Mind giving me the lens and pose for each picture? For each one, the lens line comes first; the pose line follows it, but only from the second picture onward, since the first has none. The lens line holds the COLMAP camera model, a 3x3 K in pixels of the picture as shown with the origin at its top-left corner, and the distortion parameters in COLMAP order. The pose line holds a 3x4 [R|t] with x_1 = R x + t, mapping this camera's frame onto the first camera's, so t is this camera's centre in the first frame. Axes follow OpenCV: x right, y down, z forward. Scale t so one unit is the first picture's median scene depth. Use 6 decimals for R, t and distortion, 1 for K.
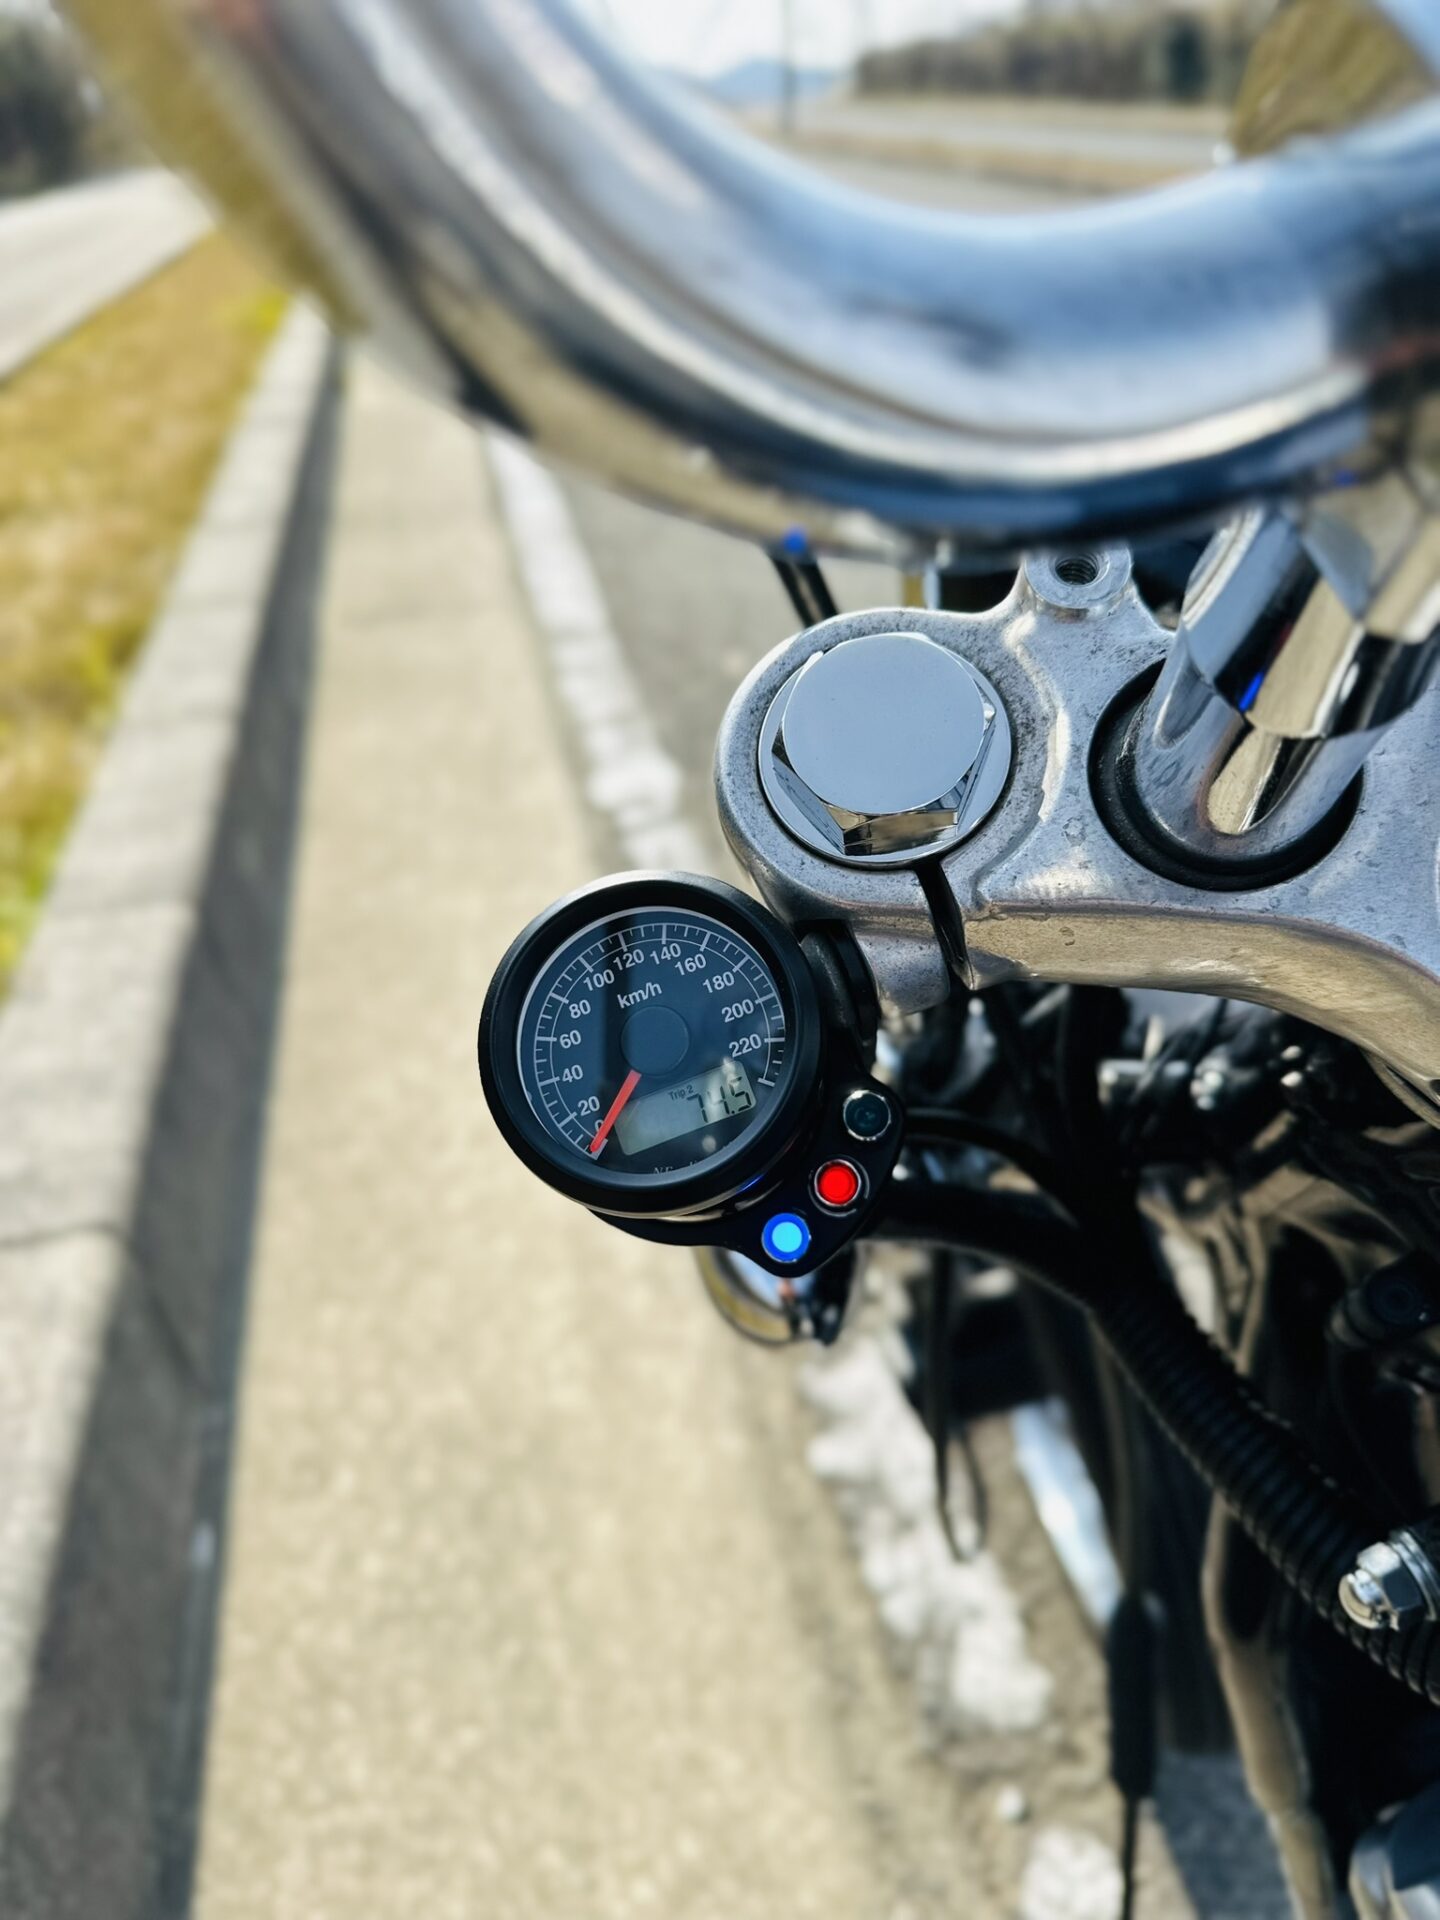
lens RADIAL K [[1361.7, 0, 720.0], [0, 1361.7, 960.0], [0, 0, 1]] dist [-0.029569, -0.001245]
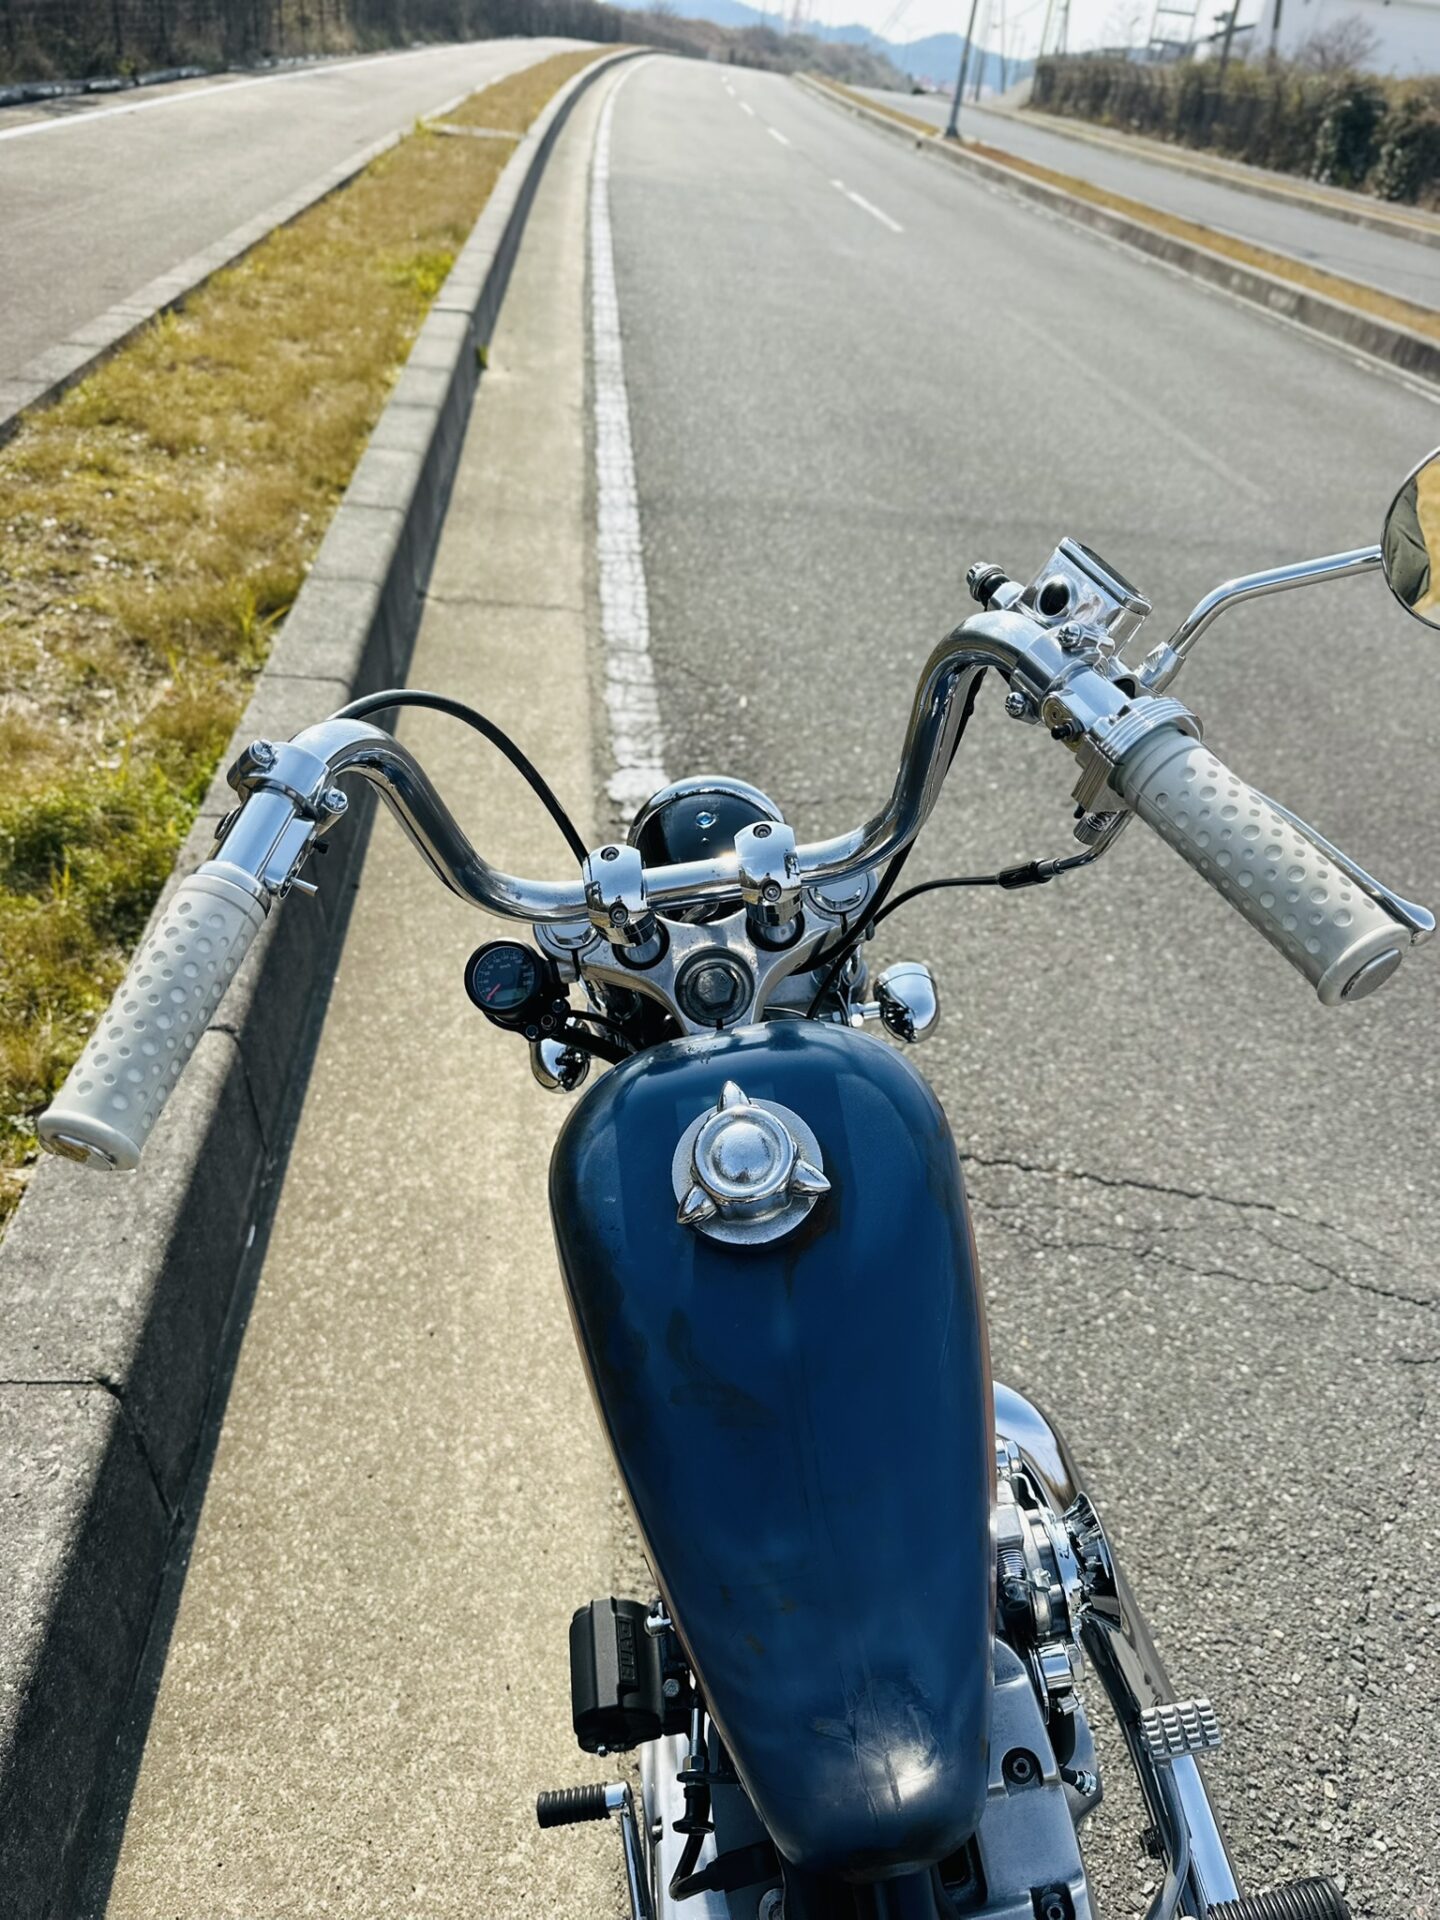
lens RADIAL K [[1337.7, 0, 720.0], [0, 1337.7, 960.0], [0, 0, 1]] dist [0.067275, -0.072861]
pose [[0.980886, 0.194271, -0.011053, 0.112526], [-0.193805, 0.980457, 0.033806, -0.046658], [0.017405, -0.031018, 0.999367, -0.565442]]
